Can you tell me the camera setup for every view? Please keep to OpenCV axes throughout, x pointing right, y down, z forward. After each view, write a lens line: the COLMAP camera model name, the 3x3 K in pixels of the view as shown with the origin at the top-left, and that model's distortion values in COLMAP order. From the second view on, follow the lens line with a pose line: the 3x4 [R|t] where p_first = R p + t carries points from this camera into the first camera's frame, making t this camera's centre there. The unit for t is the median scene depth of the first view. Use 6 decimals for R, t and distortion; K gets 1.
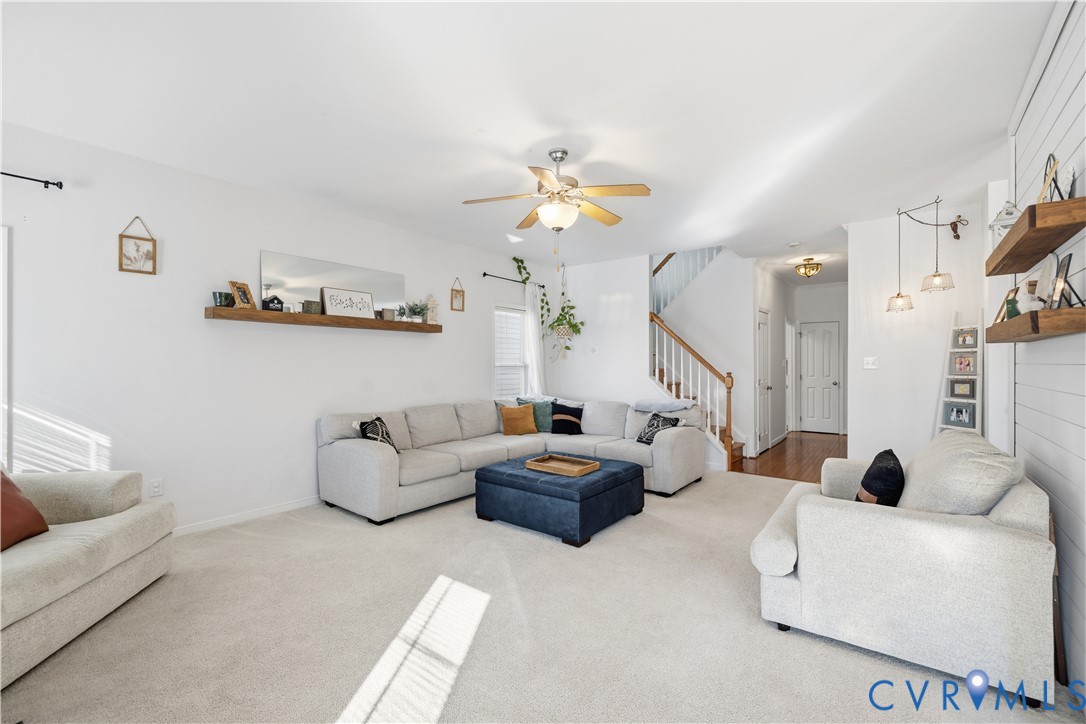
lens RADIAL K [[464.2, 0, 548.1], [0, 464.2, 368.5], [0, 0, 1]] dist [0.000127, 0.001683]
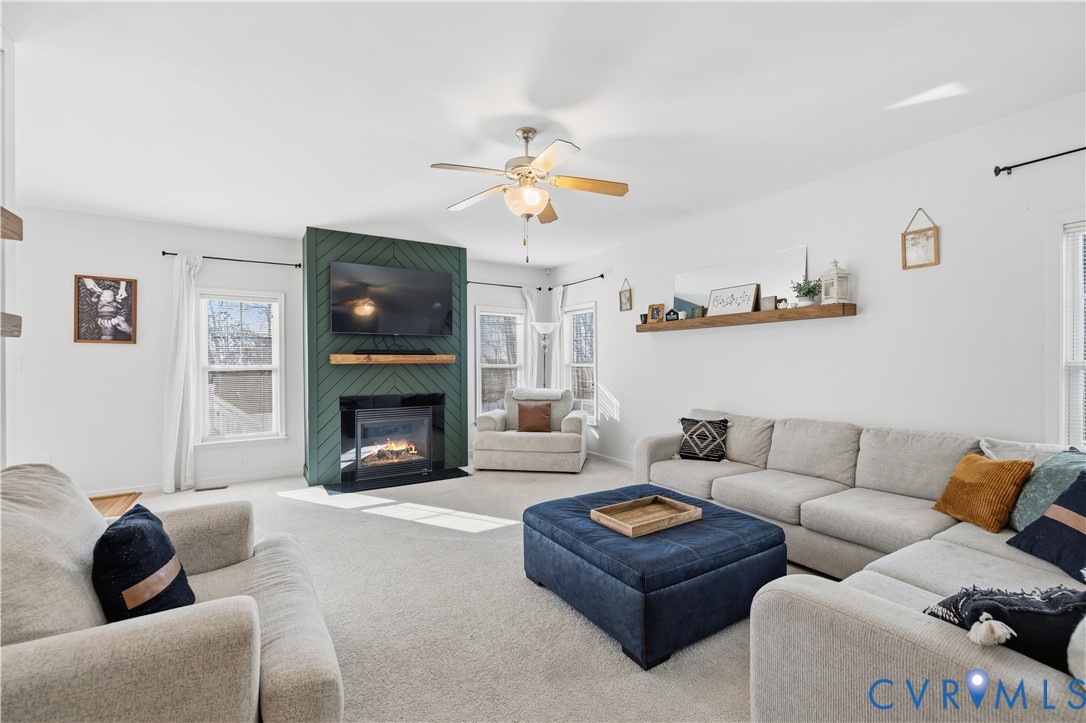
lens RADIAL K [[464.2, 0, 543.9], [0, 464.2, 368.1], [0, 0, 1]] dist [0.000127, 0.001683]
pose [[-0.376448, 0.014480, -0.926325, 0.626666], [-0.003808, 0.999845, 0.017176, -0.013512], [0.926430, 0.009993, -0.376334, 1.005106]]
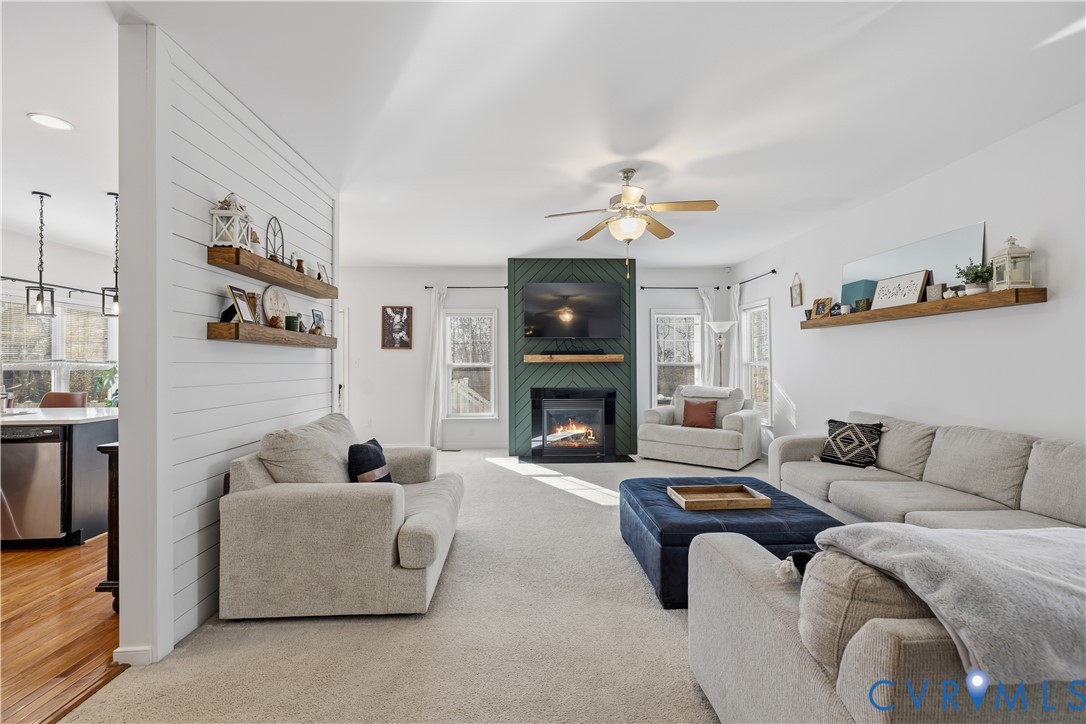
lens RADIAL K [[464.2, 0, 535.3], [0, 464.2, 360.0], [0, 0, 1]] dist [0.000127, 0.001683]
pose [[-0.787617, 0.002547, -0.616160, 0.641686], [0.000666, 0.999994, 0.003282, -0.014346], [0.616165, 0.002175, -0.787614, 1.268014]]
